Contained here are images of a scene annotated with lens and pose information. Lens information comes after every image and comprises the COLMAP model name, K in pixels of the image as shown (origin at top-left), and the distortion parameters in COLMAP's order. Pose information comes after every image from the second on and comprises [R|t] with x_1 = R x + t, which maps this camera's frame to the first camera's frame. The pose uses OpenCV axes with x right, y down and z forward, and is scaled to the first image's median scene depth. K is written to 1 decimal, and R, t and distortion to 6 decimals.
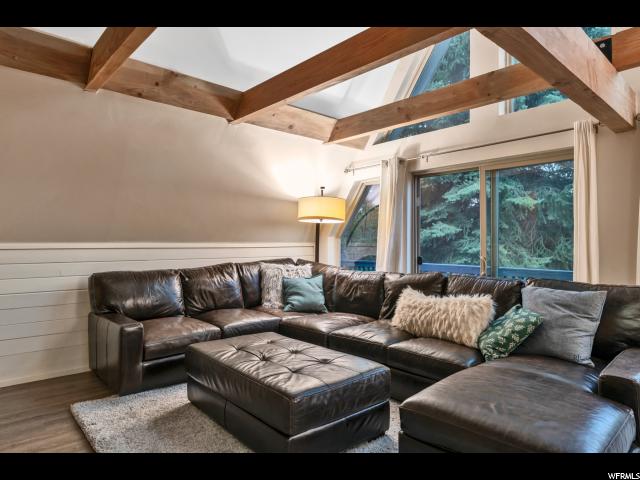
lens RADIAL K [[399.8, 0, 320.0], [0, 399.8, 240.0], [0, 0, 1]] dist [0.000814, 0.000241]
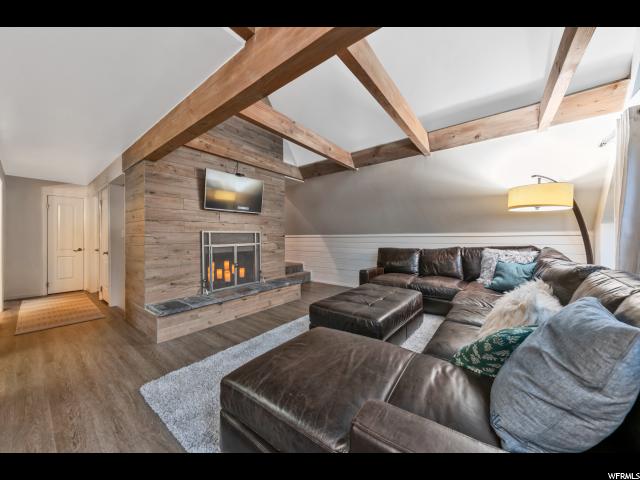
lens RADIAL K [[227.2, 0, 320.0], [0, 227.2, 240.0], [0, 0, 1]] dist [-0.000144, -0.000029]
pose [[0.168289, 0.004021, -0.985730, 0.502743], [0.015457, 0.999858, 0.006718, 0.019615], [0.985617, -0.016367, 0.168203, 0.383120]]
